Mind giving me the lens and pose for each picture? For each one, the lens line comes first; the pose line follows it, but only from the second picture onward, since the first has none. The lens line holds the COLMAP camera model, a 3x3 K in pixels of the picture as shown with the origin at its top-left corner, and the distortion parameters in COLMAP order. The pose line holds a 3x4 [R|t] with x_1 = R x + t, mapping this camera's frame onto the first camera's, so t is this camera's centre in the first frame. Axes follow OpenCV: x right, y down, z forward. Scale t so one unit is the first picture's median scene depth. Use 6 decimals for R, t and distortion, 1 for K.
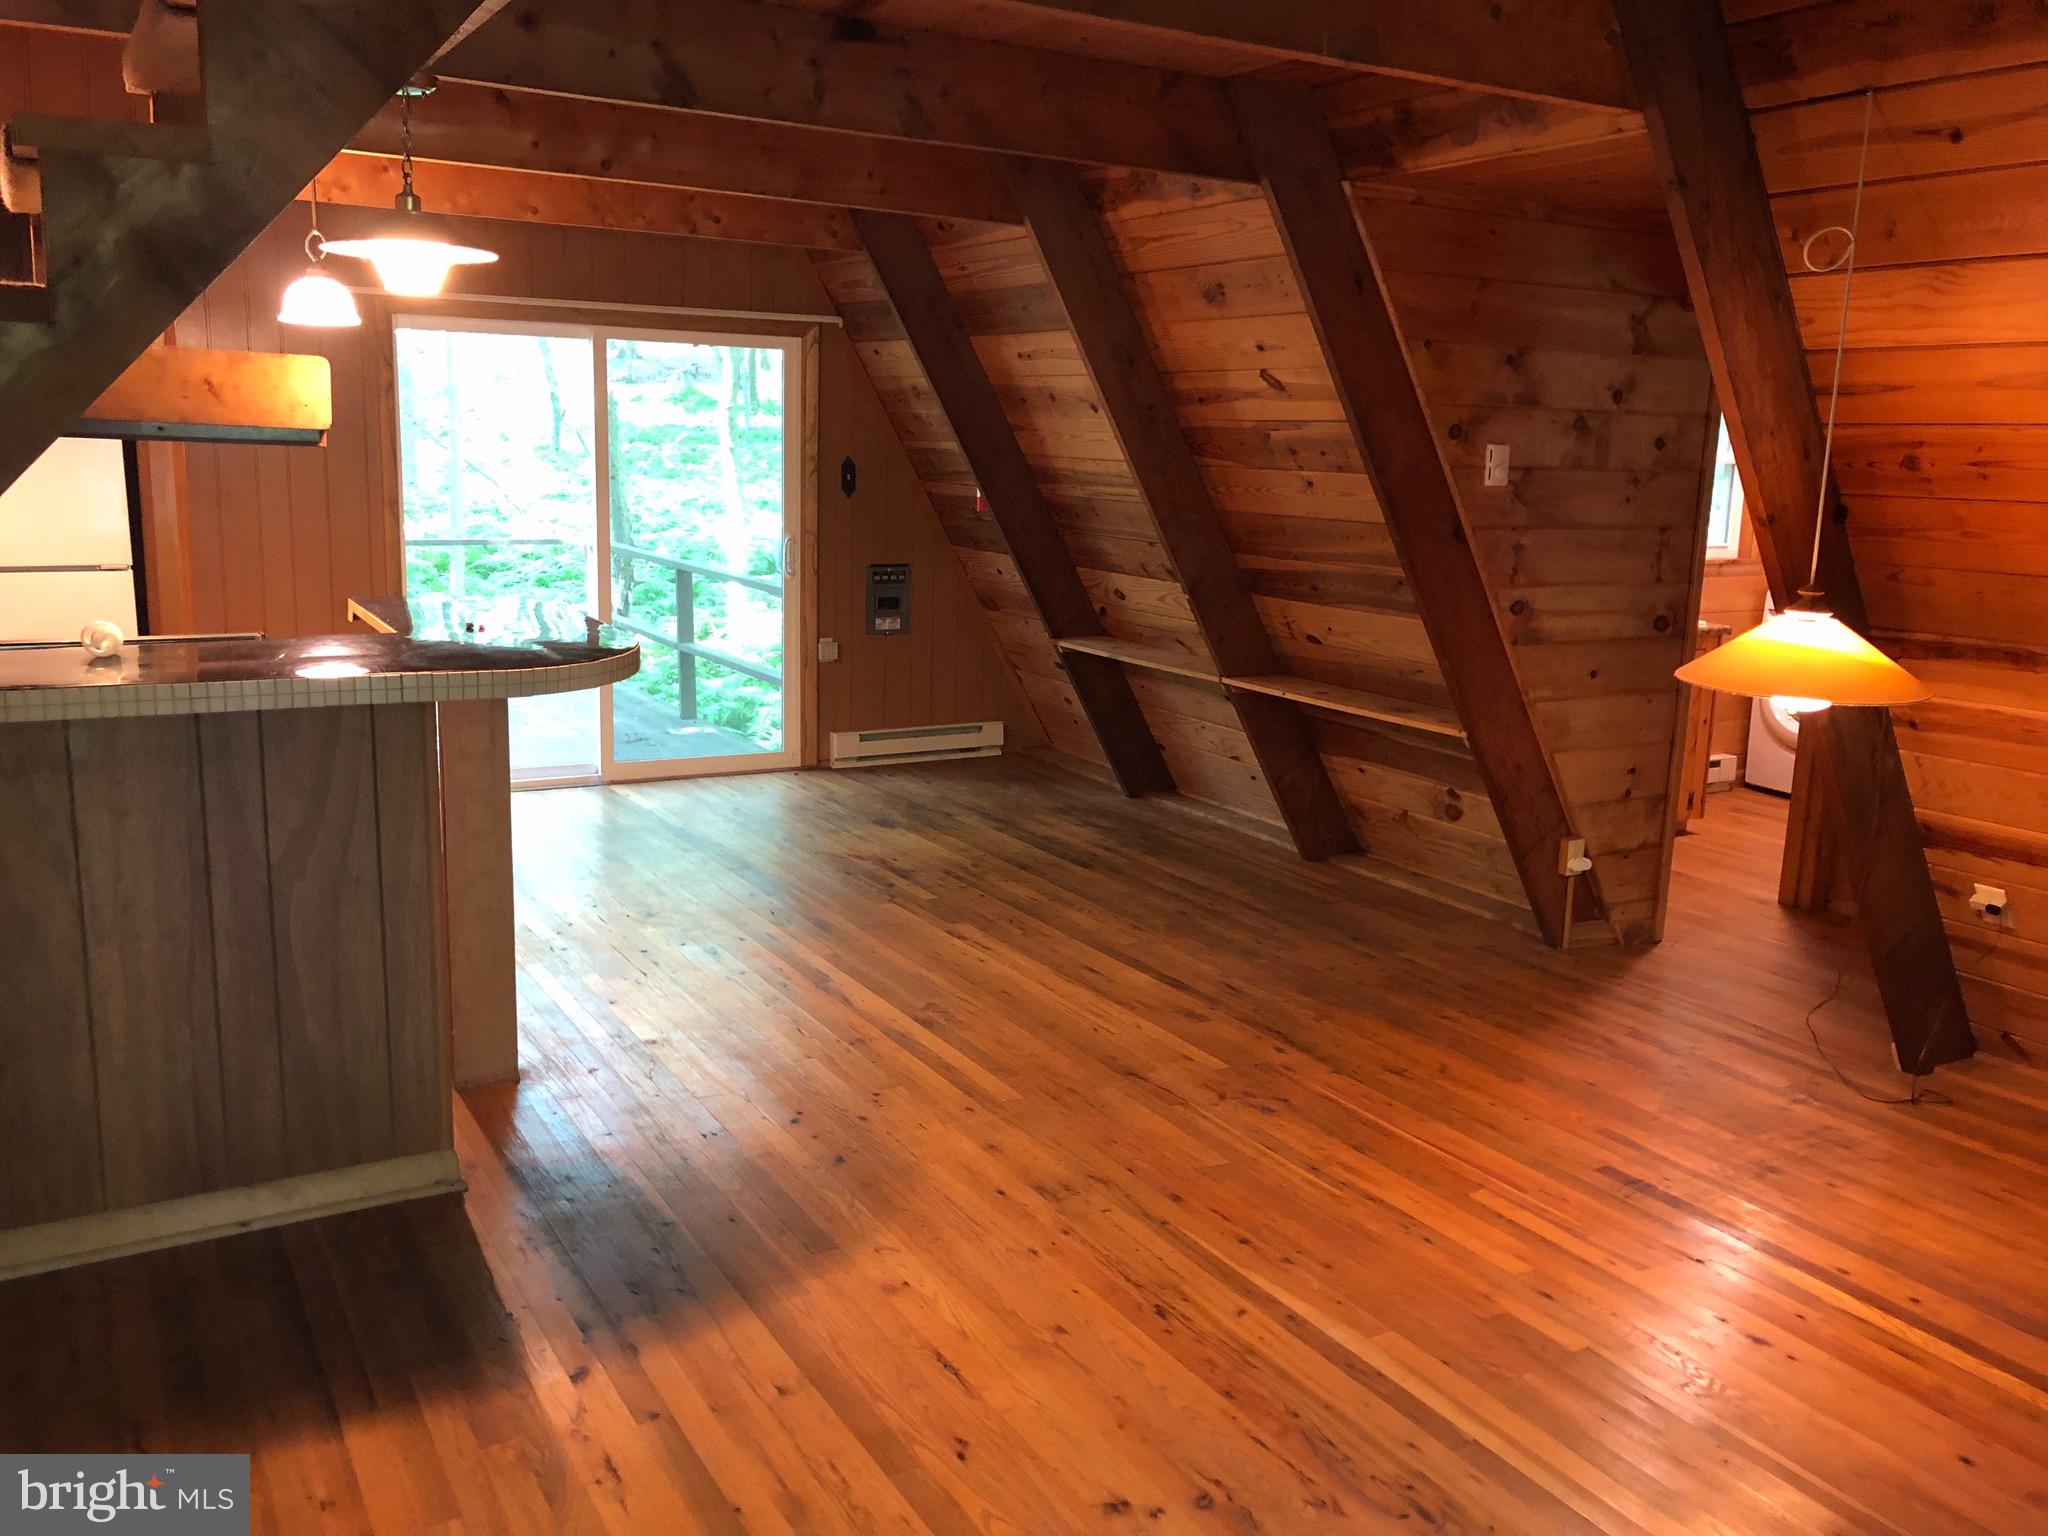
lens RADIAL K [[1680.8, 0, 1013.9], [0, 1680.8, 765.4], [0, 0, 1]] dist [-0.002800, 0.011214]
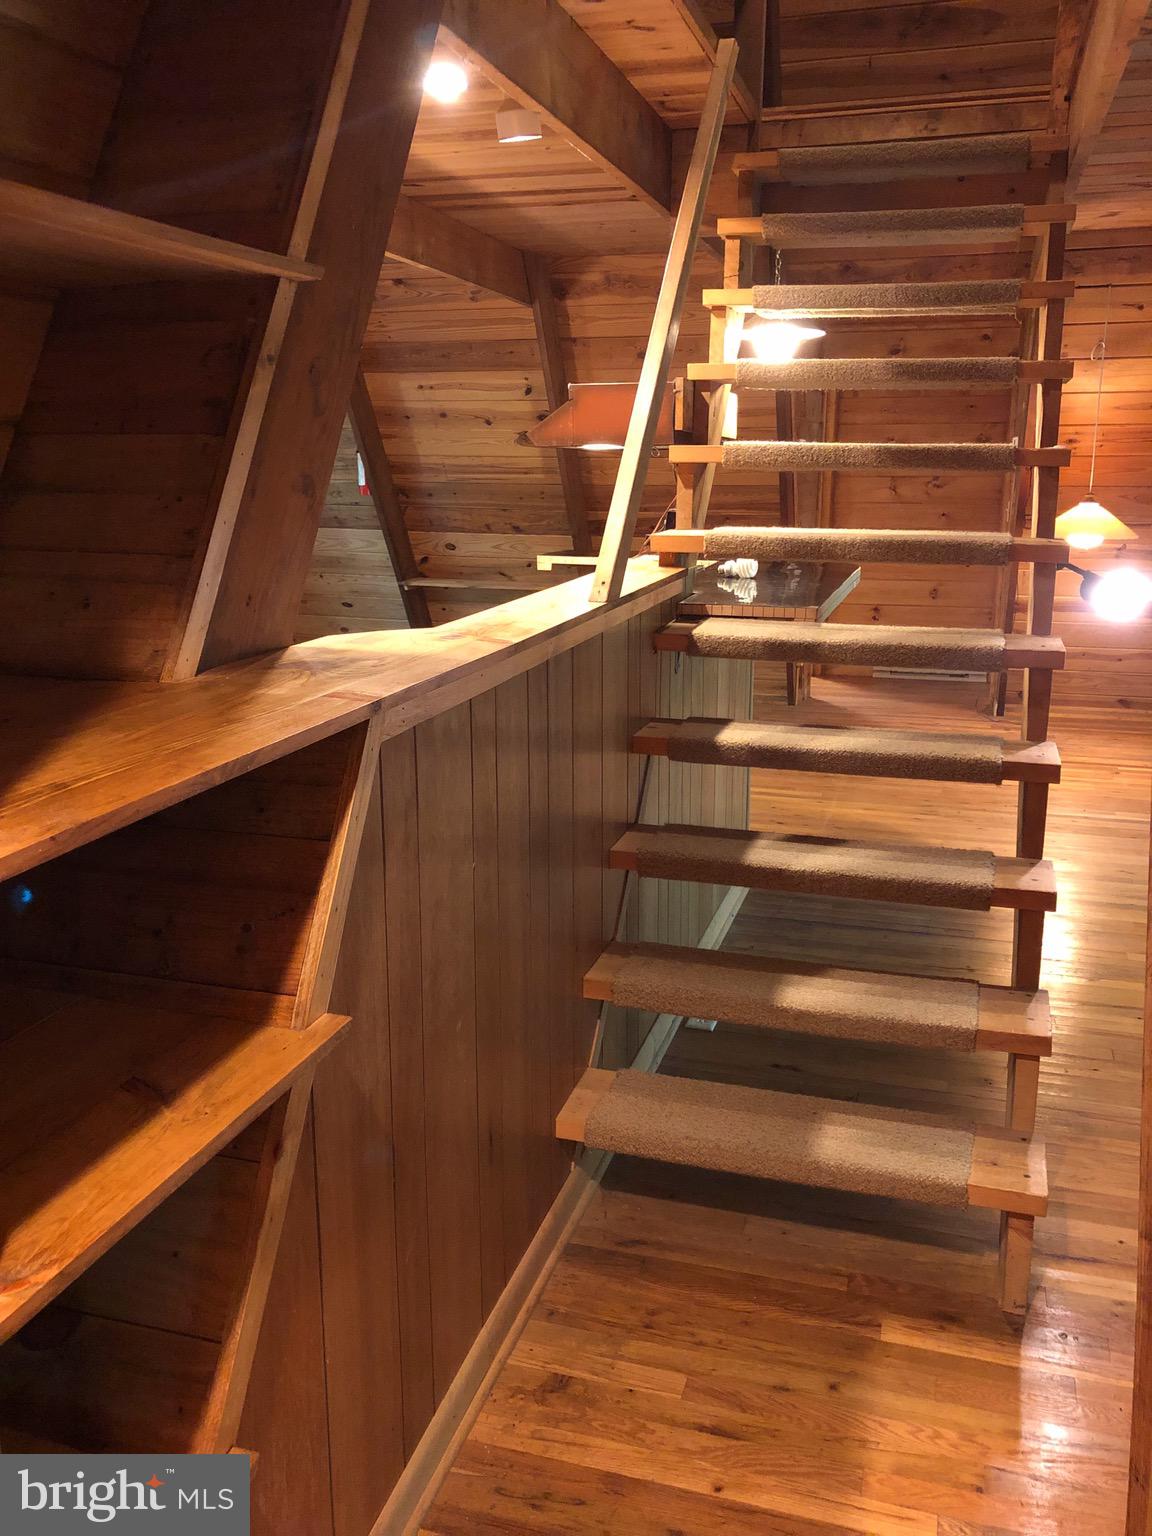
lens RADIAL K [[1260.6, 0, 573.8], [0, 1260.6, 764.1], [0, 0, 1]] dist [-0.002800, 0.011214]
pose [[0.729826, -0.183446, 0.658560, -1.114315], [0.148378, 0.982867, 0.109349, -0.028597], [-0.667336, 0.017910, 0.744541, 0.139478]]
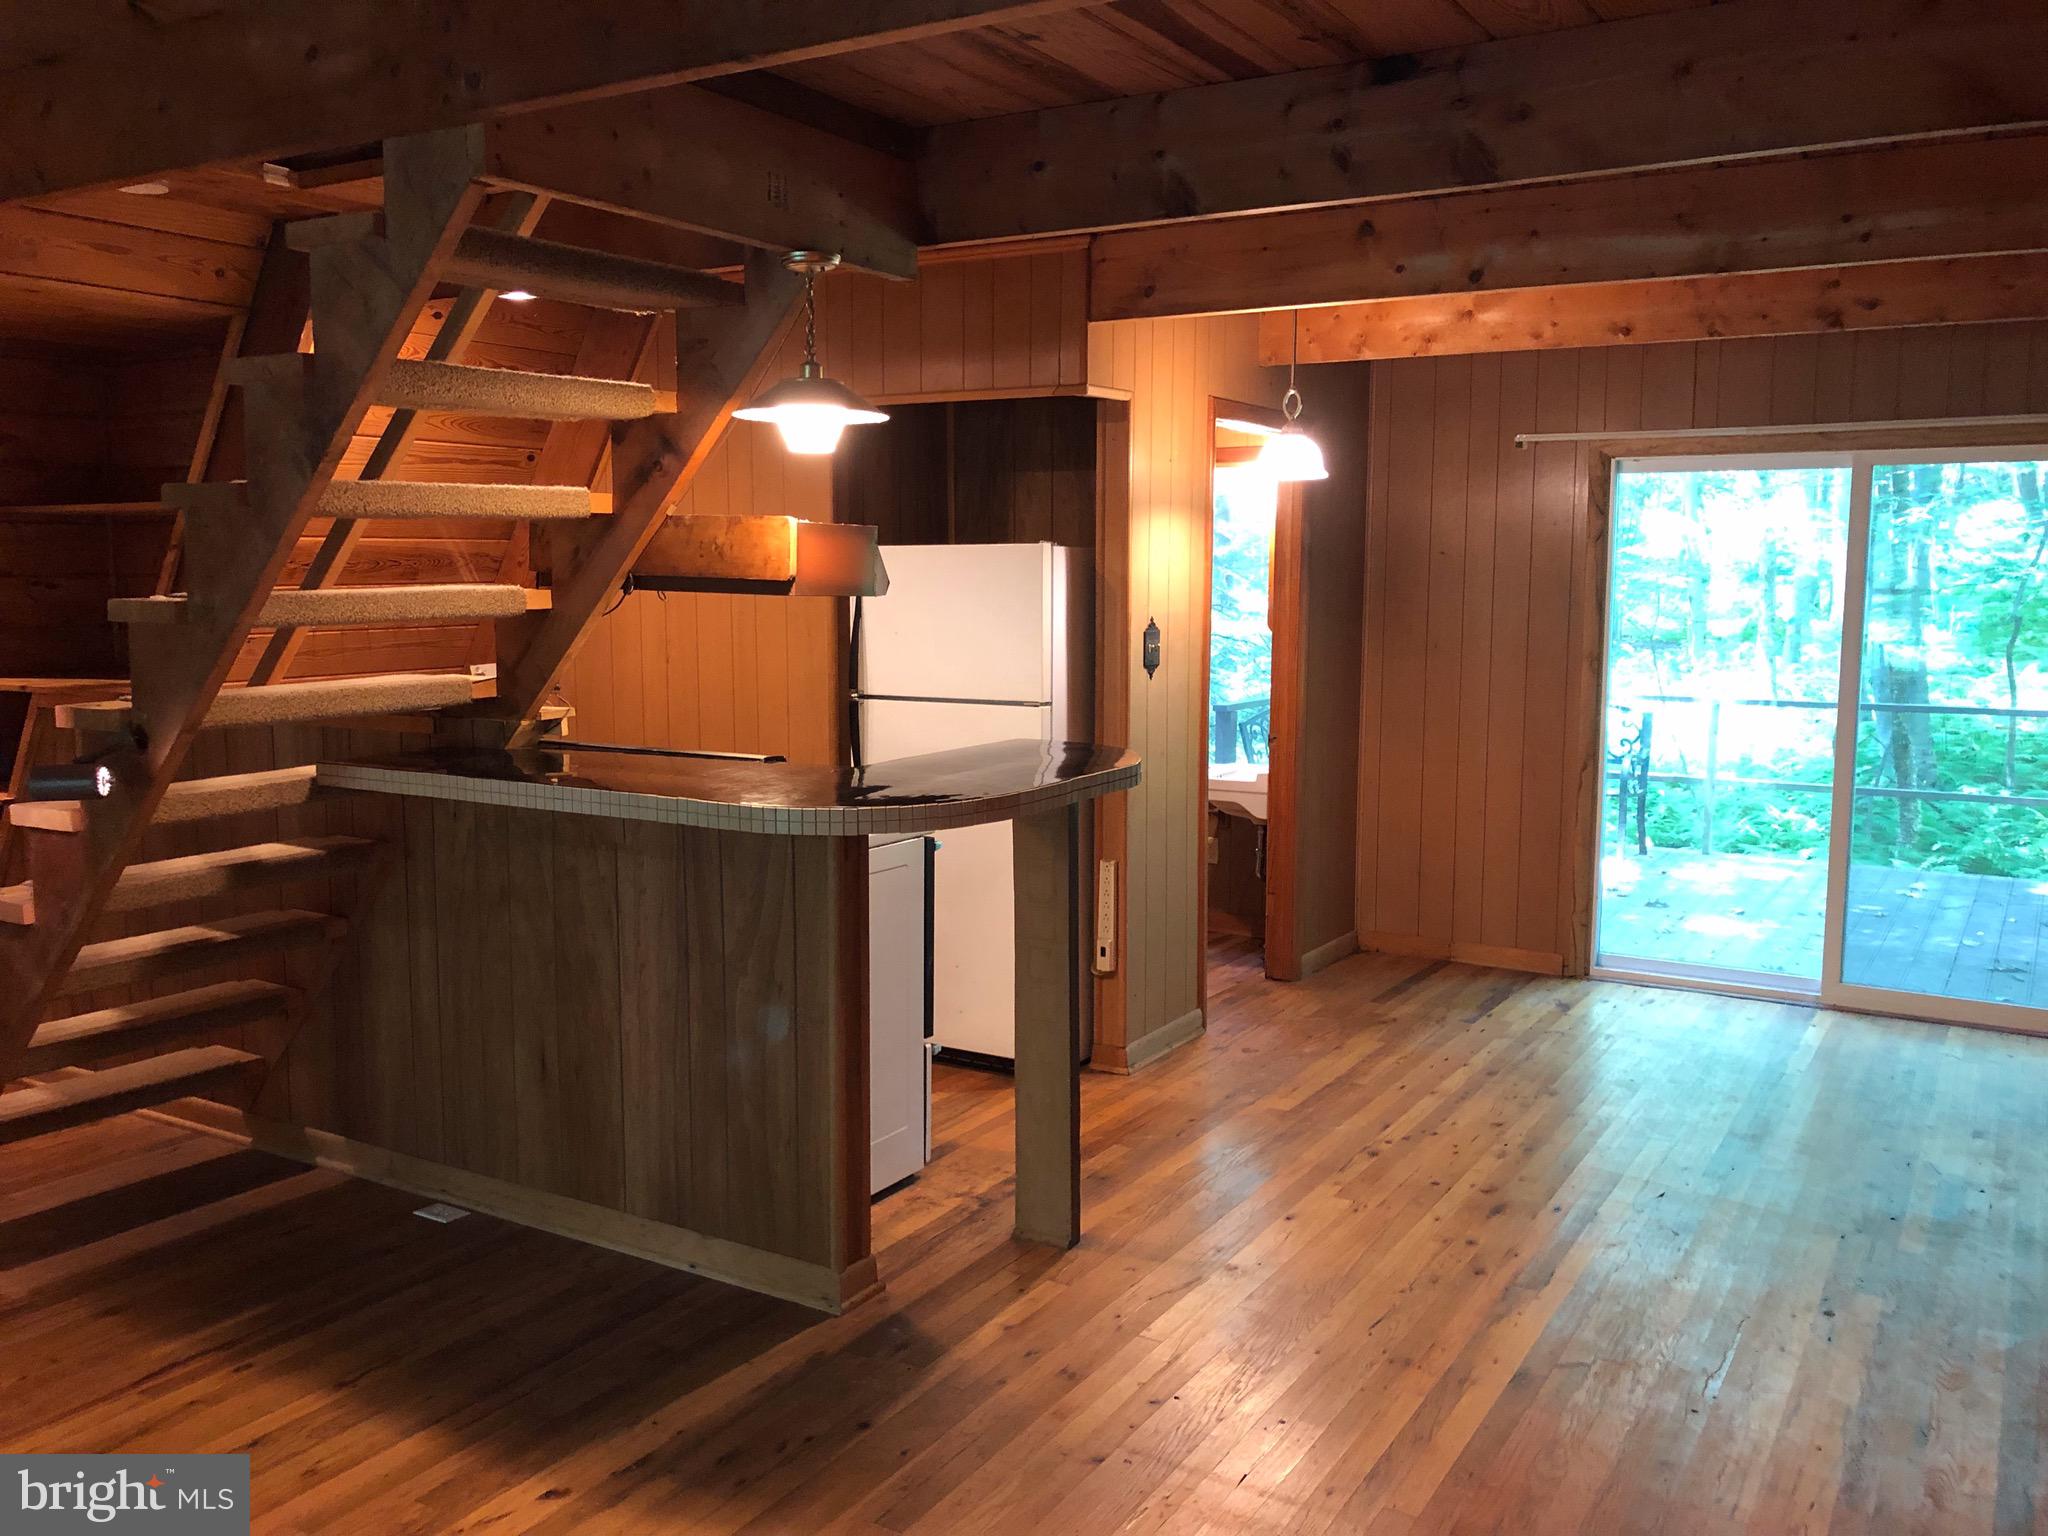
lens RADIAL K [[1680.8, 0, 1022.0], [0, 1680.8, 770.5], [0, 0, 1]] dist [-0.002800, 0.011214]
pose [[0.472984, 0.080883, -0.877350, 0.480116], [-0.155871, 0.987752, 0.007030, -0.080878], [0.867174, 0.133429, 0.479799, 0.450215]]
